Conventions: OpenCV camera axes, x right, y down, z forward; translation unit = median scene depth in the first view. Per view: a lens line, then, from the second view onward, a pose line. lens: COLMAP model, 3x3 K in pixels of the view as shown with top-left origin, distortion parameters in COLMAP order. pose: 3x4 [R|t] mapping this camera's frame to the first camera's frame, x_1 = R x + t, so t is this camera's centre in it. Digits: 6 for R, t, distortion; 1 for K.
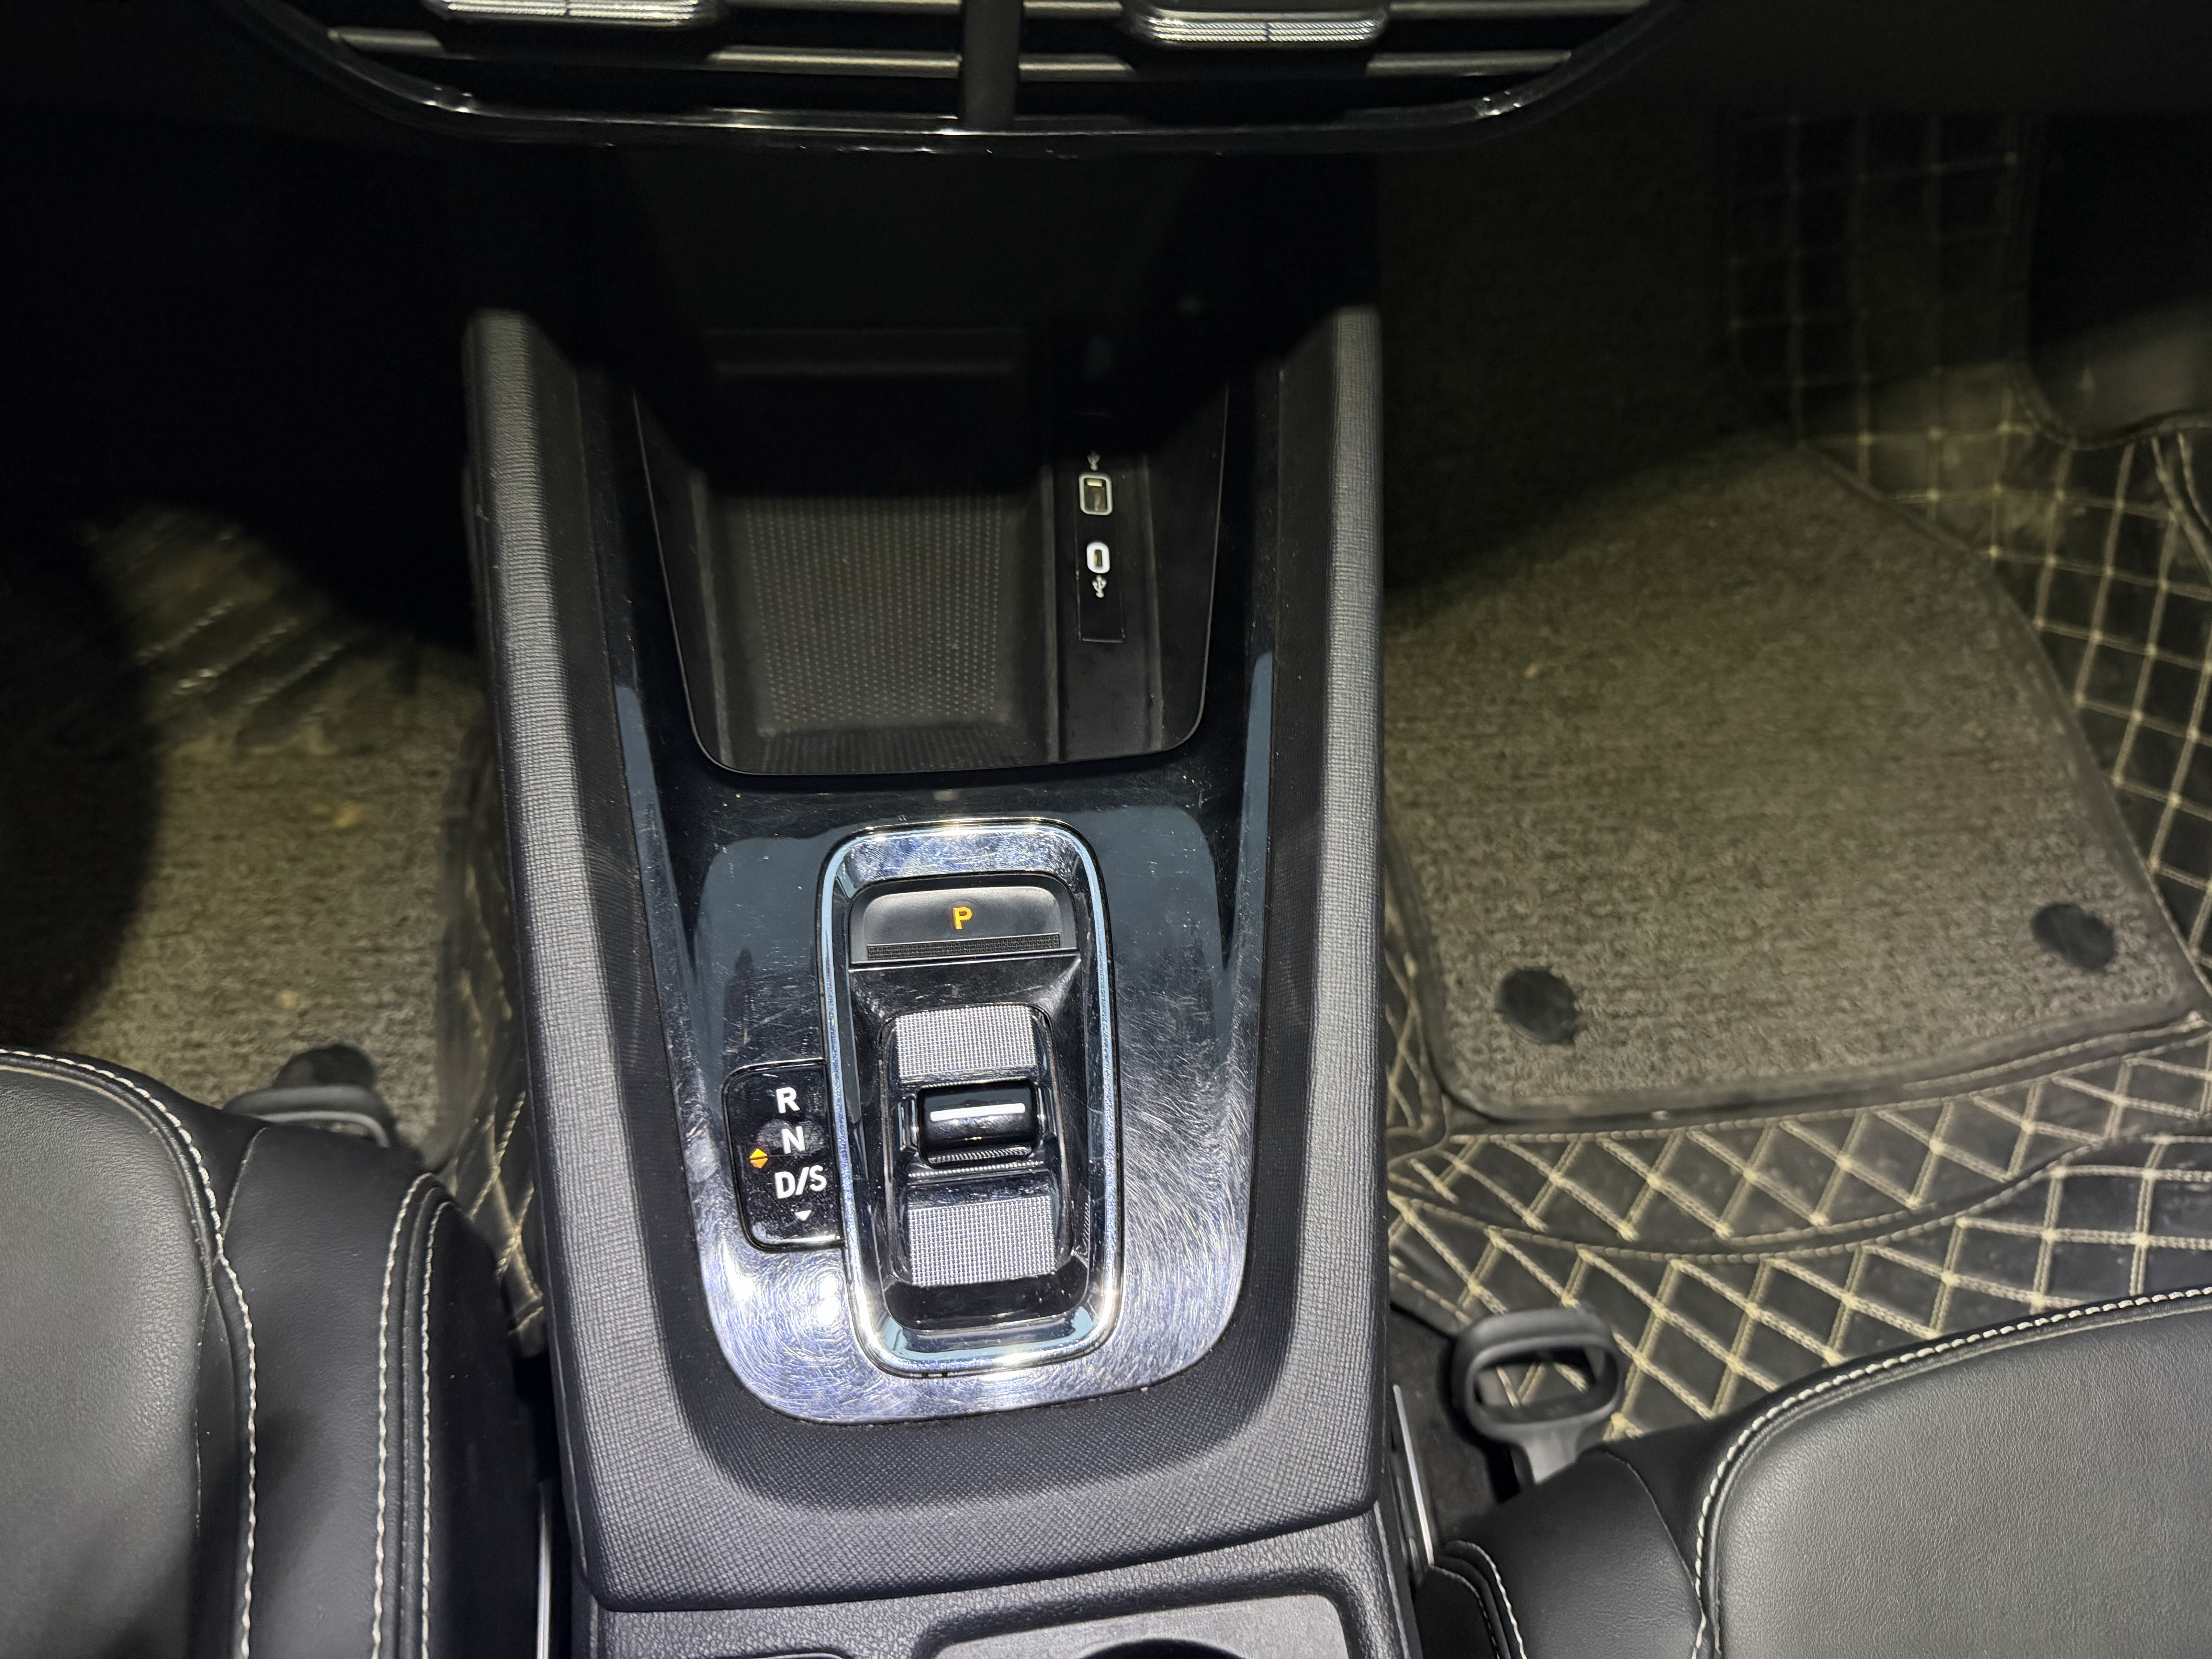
lens RADIAL K [[1614.3, 0, 1106.0], [0, 1614.3, 829.5], [0, 0, 1]] dist [-0.017338, 0.007538]
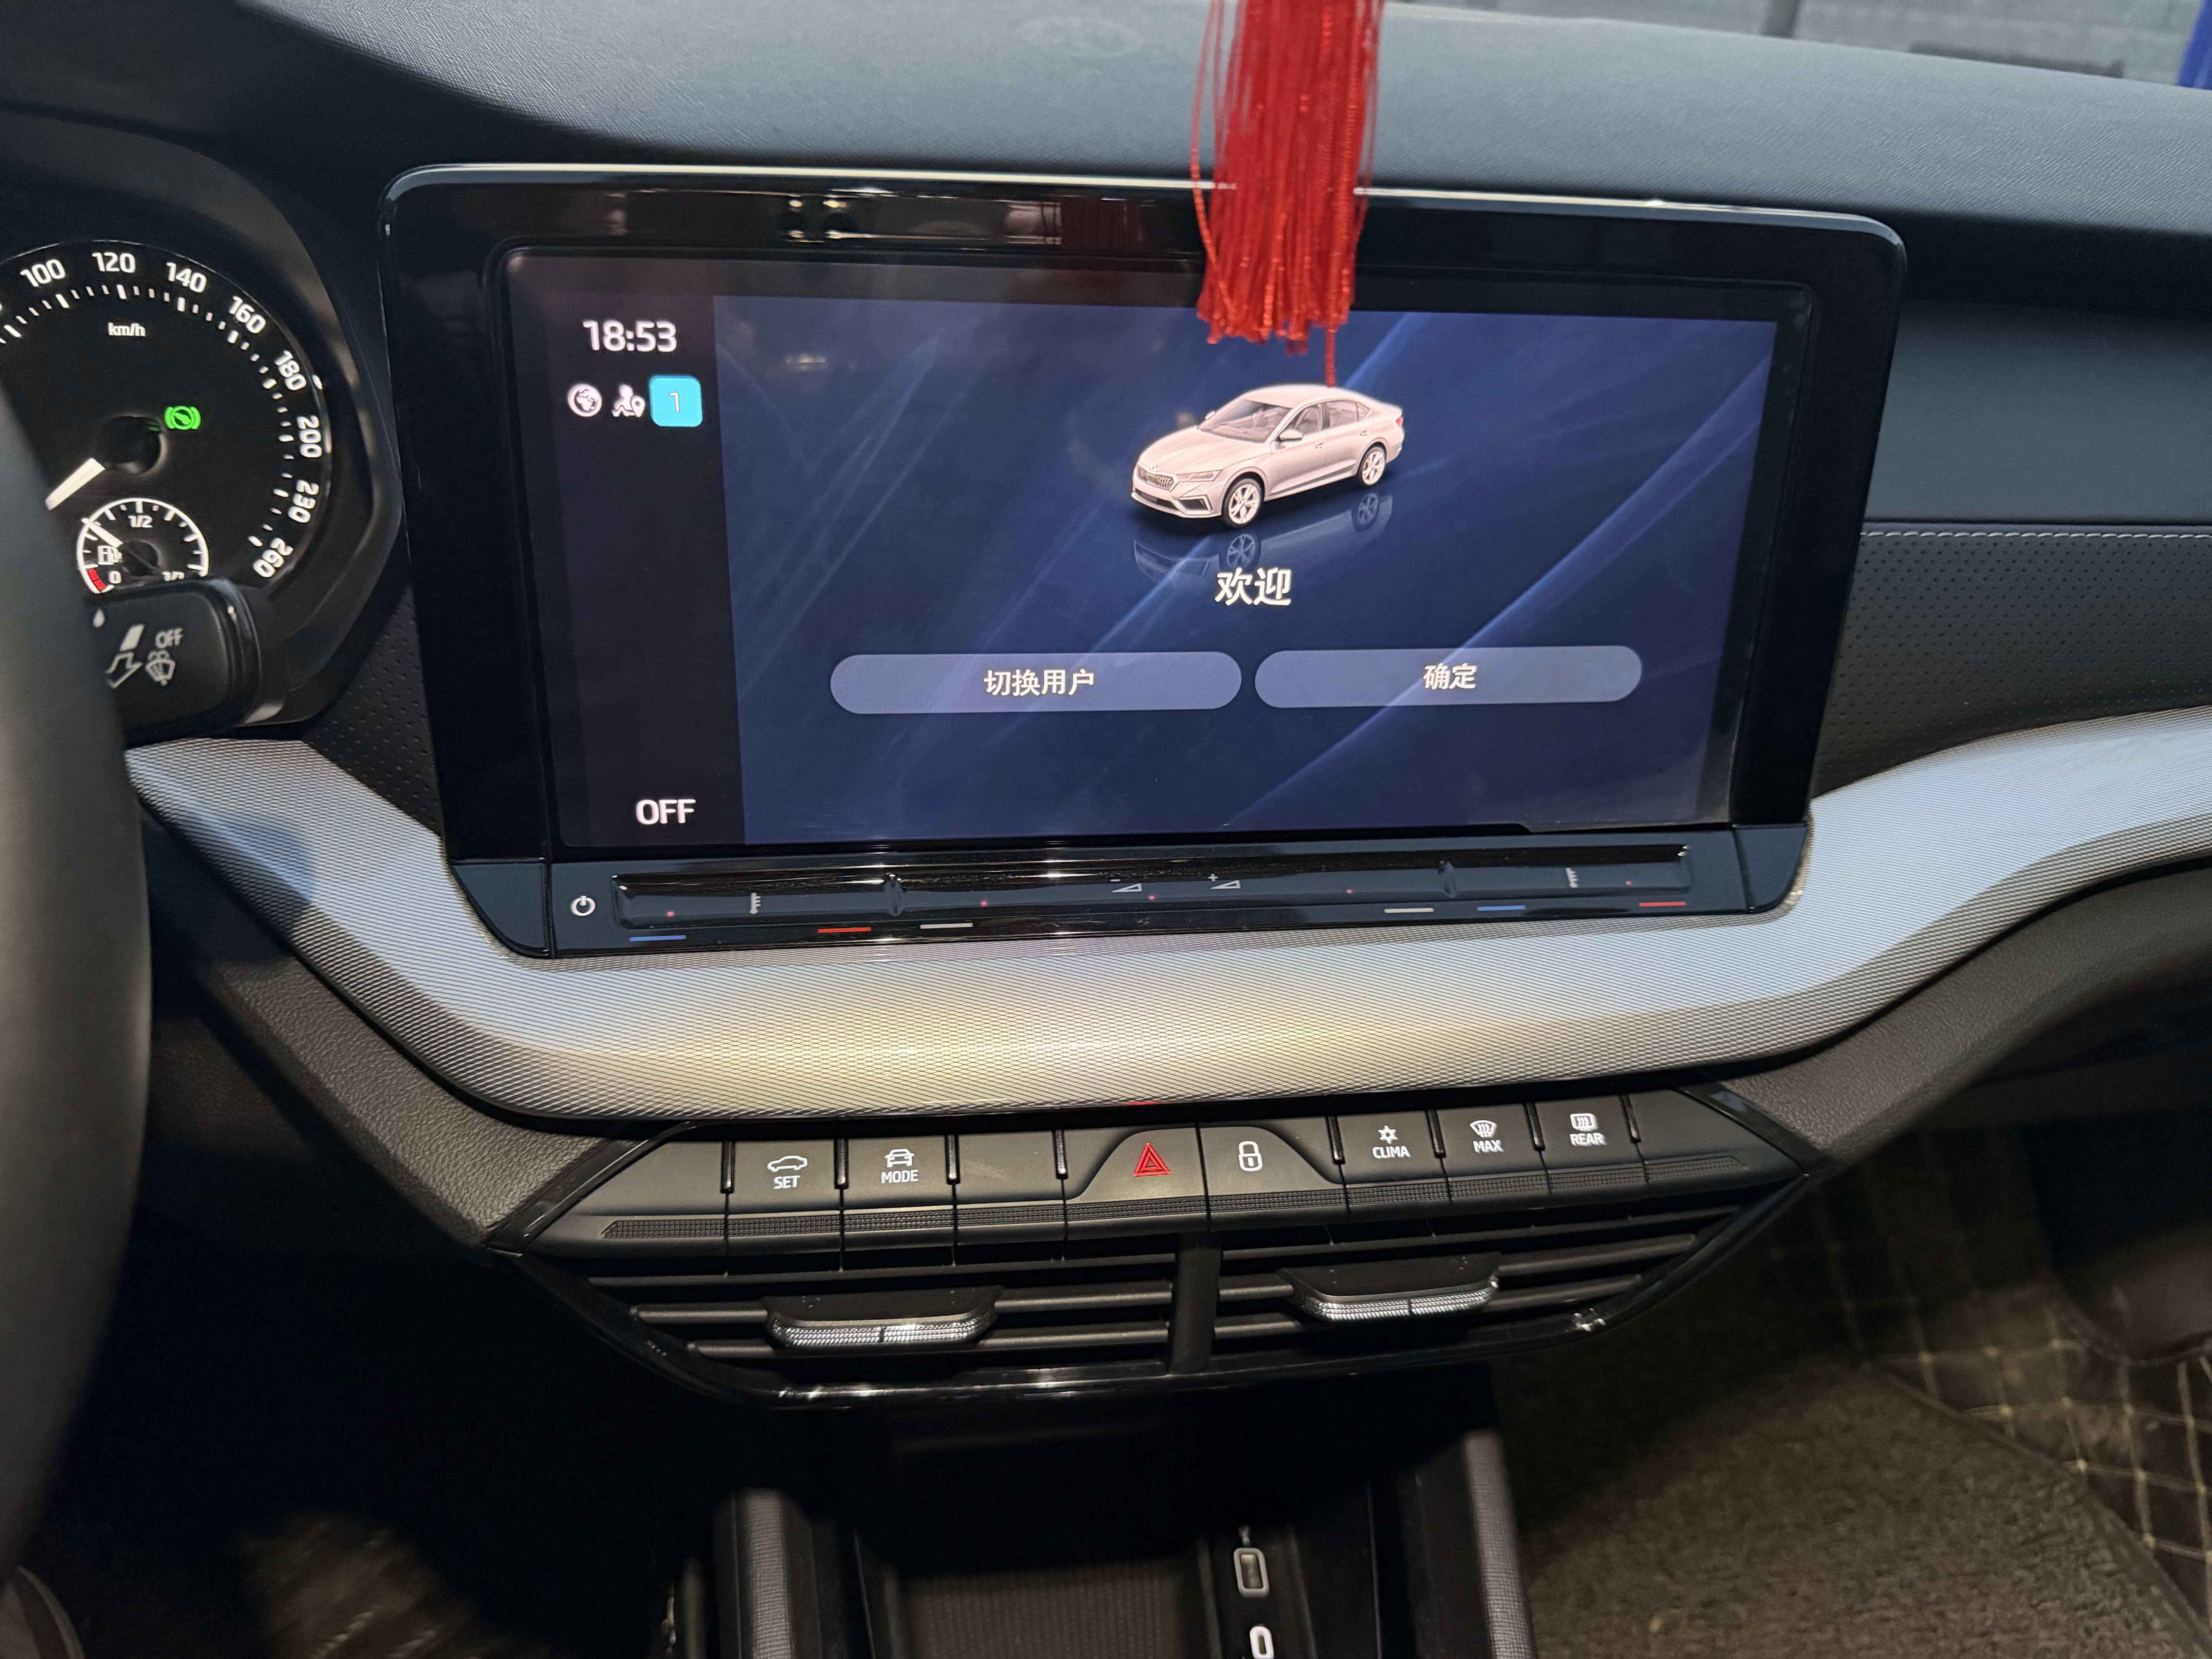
lens RADIAL K [[1614.3, 0, 1106.0], [0, 1614.3, 829.5], [0, 0, 1]] dist [-0.017338, 0.007538]
pose [[0.998793, -0.048097, -0.009918, -0.039185], [0.038077, 0.886008, -0.462104, -0.086430], [0.031013, 0.461169, 0.886770, -0.114528]]
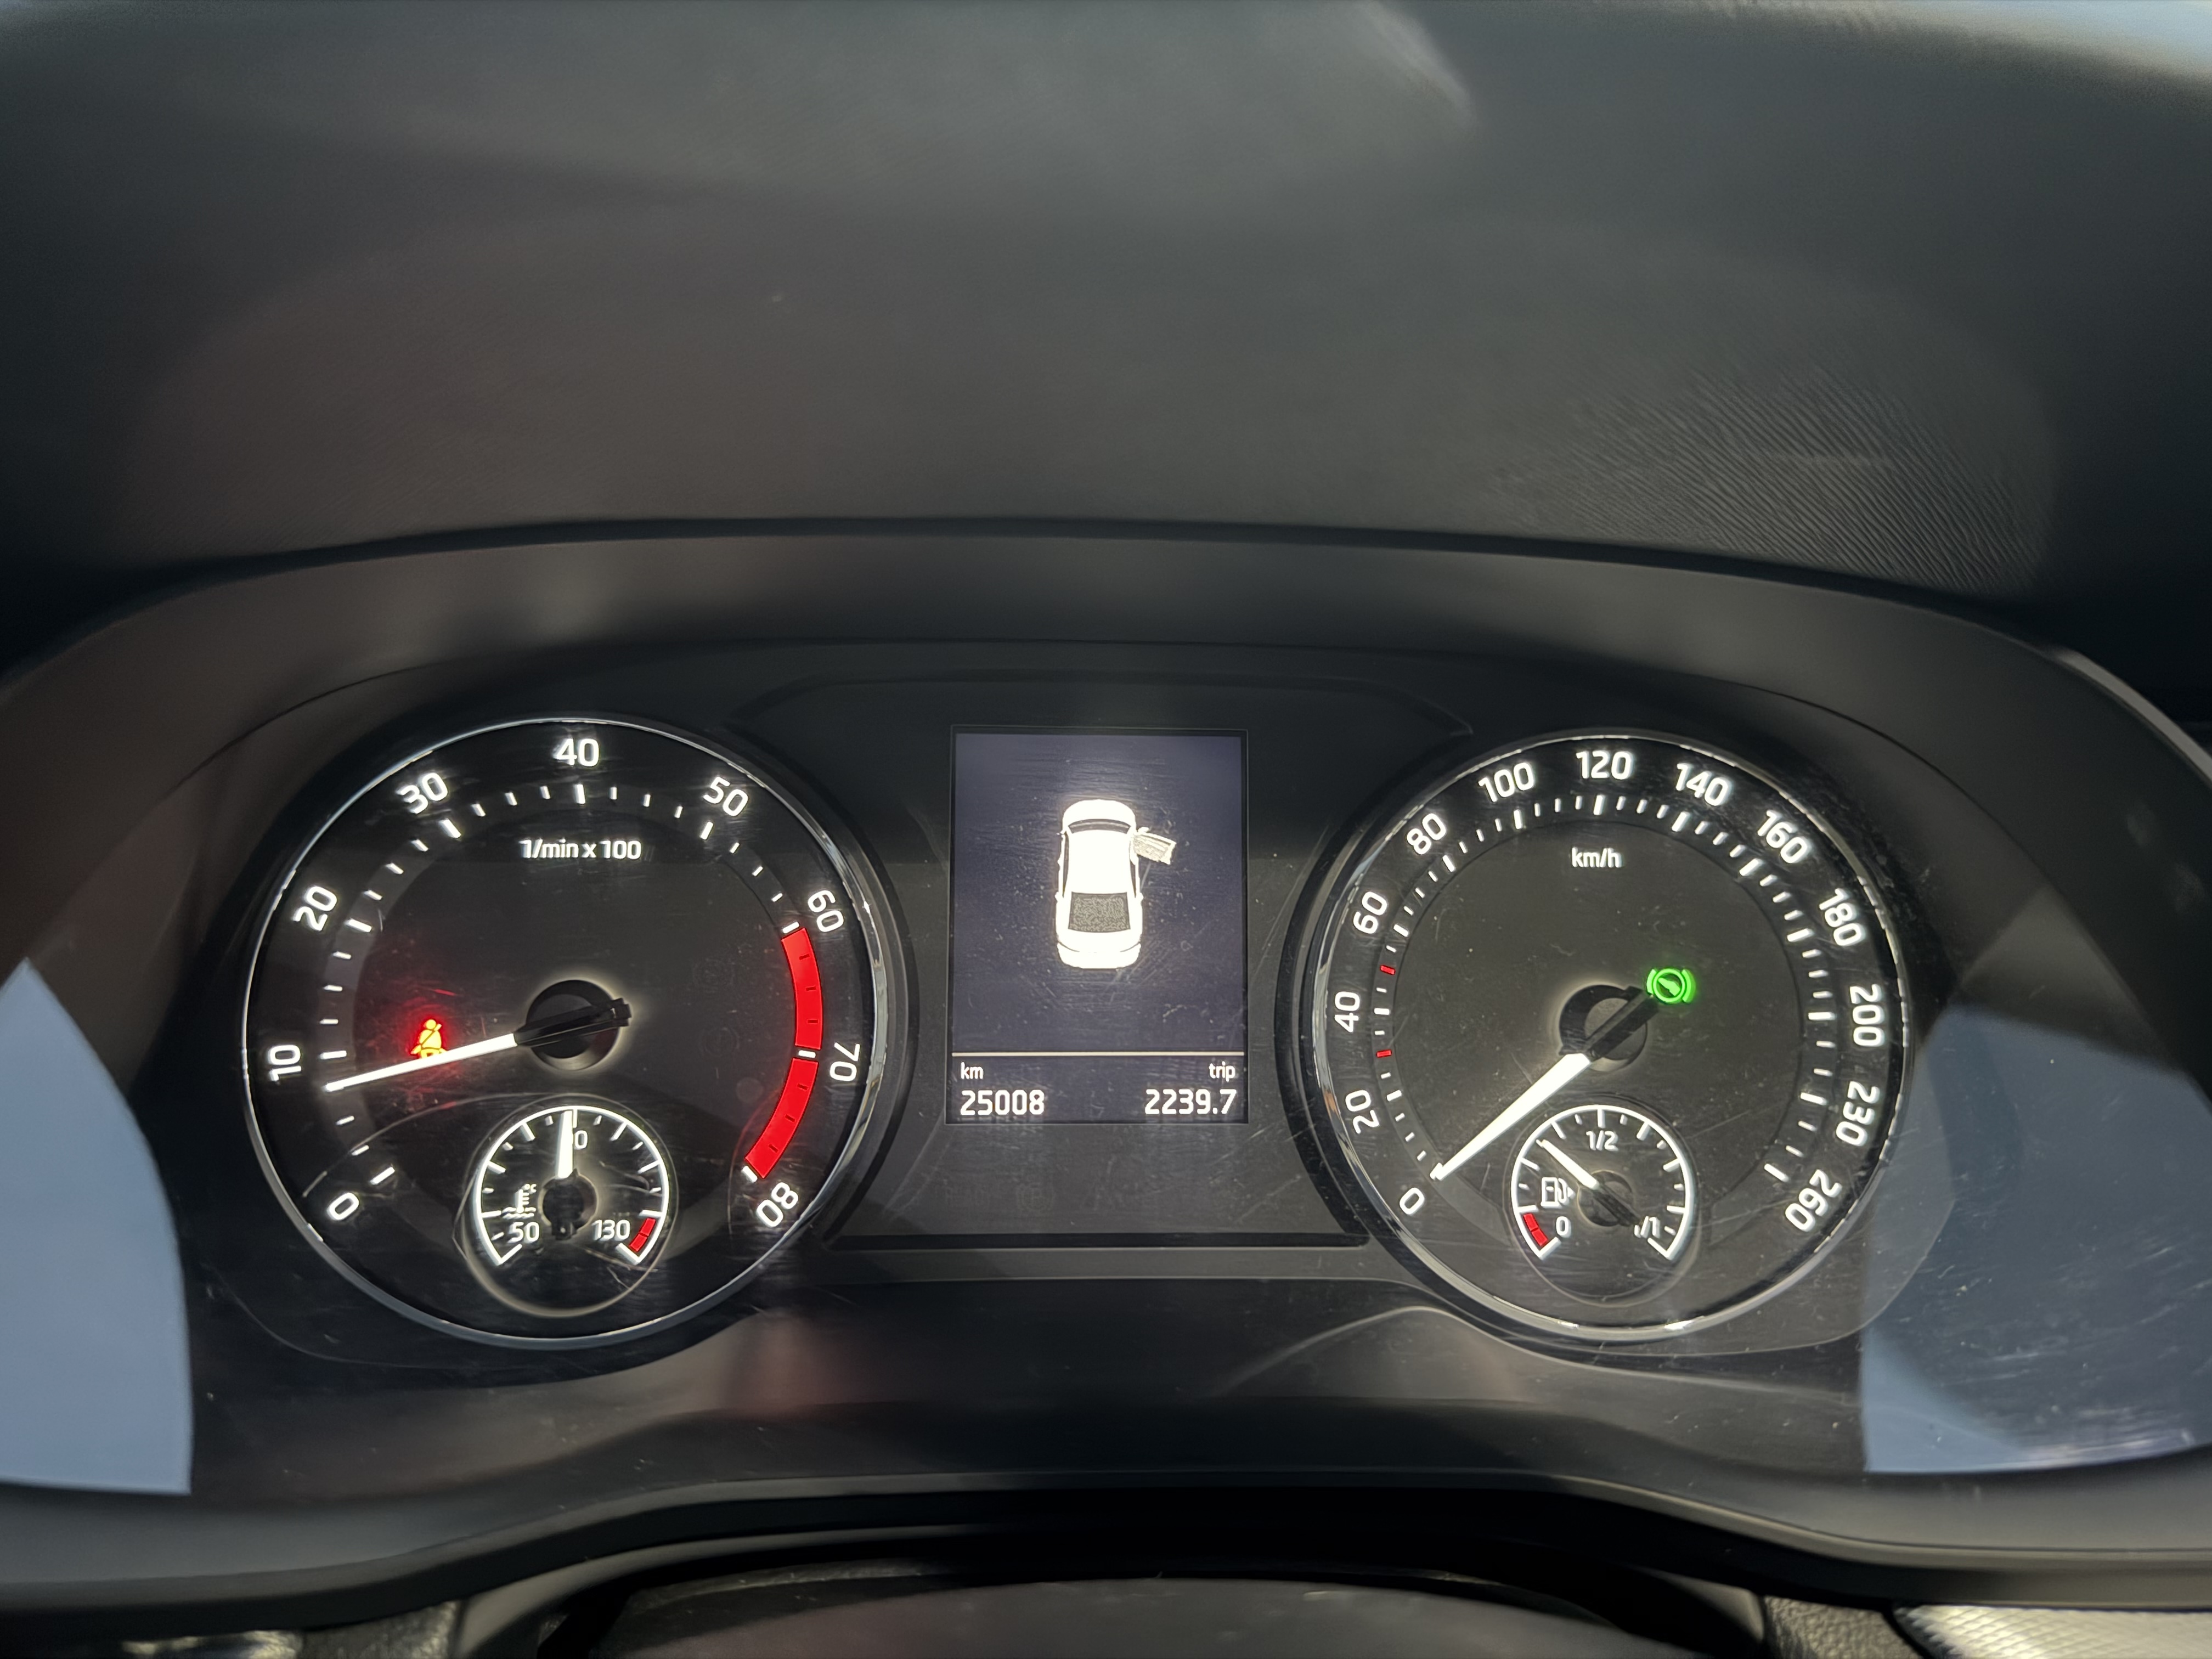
lens RADIAL K [[1614.3, 0, 1106.0], [0, 1614.3, 829.5], [0, 0, 1]] dist [-0.017338, 0.007538]
pose [[0.992673, -0.052910, -0.108629, -0.416962], [-0.027470, 0.776661, -0.629320, -0.259874], [0.117665, 0.627693, 0.769517, -0.027412]]
